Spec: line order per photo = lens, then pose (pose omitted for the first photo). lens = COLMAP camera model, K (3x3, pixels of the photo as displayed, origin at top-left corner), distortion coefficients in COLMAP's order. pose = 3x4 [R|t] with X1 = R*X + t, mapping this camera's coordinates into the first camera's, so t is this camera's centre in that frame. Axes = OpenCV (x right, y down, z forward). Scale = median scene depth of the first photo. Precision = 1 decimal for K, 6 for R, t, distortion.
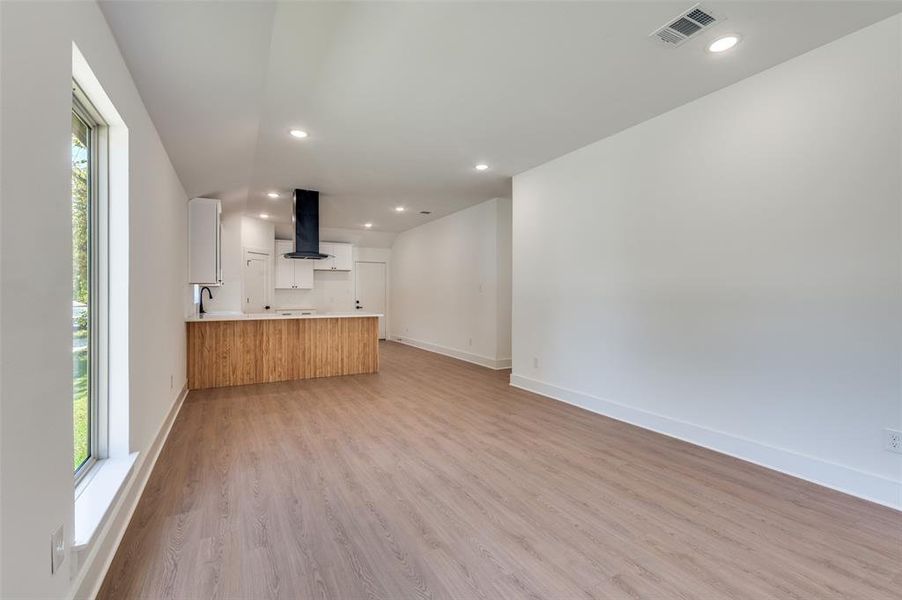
lens RADIAL K [[398.3, 0, 458.4], [0, 398.3, 297.1], [0, 0, 1]] dist [-0.002749, -0.000503]
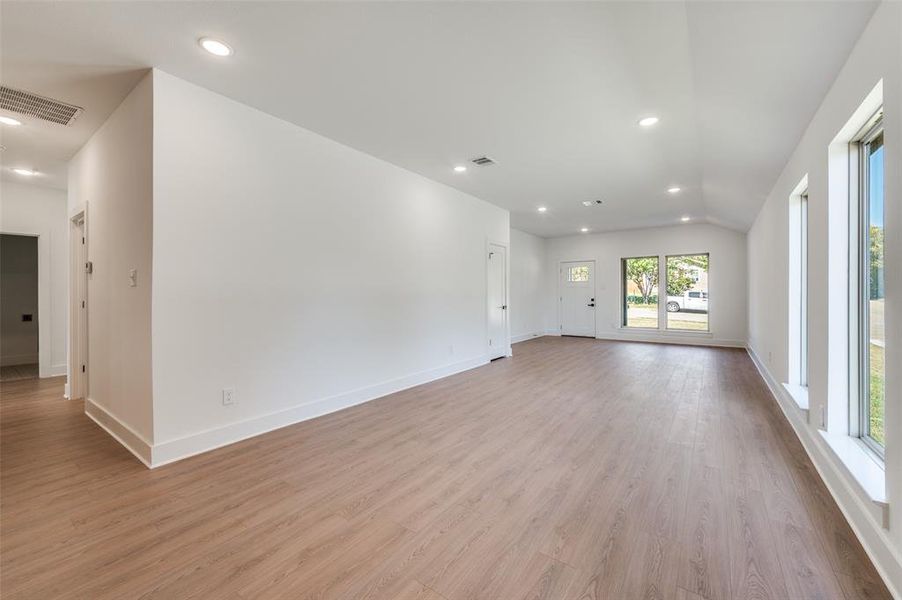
lens RADIAL K [[363.1, 0, 454.3], [0, 363.1, 296.1], [0, 0, 1]] dist [-0.002206, -0.000334]
pose [[-0.419210, -0.003453, 0.907883, -0.460716], [0.007233, 0.999948, 0.007143, -0.001745], [-0.907860, 0.009561, -0.419164, 0.845578]]
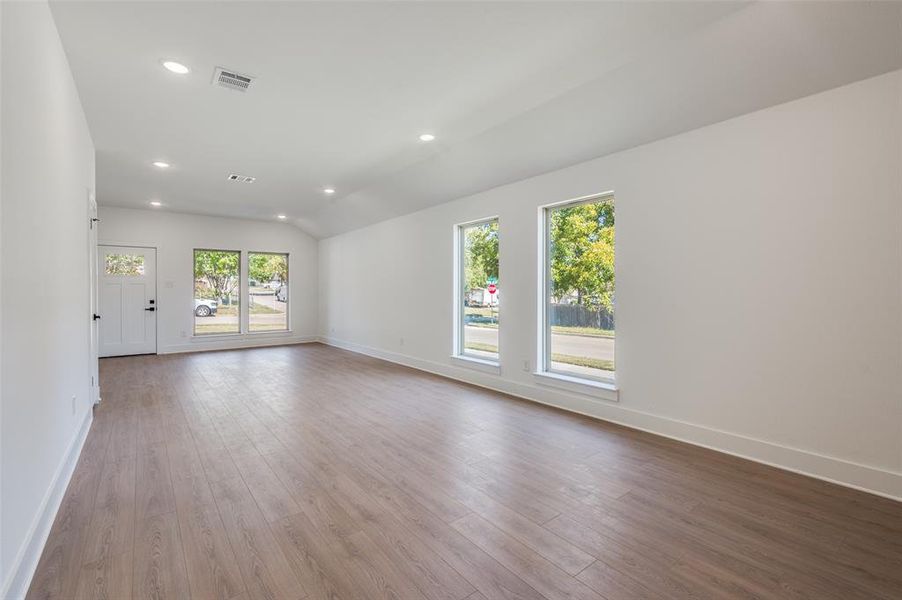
lens RADIAL K [[398.3, 0, 458.4], [0, 398.3, 297.1], [0, 0, 1]] dist [-0.002749, -0.000503]
pose [[-0.988538, 0.004393, -0.150911, 0.023752], [0.002088, 0.999879, 0.015430, -0.001941], [0.150960, 0.014938, -0.988427, 1.044906]]
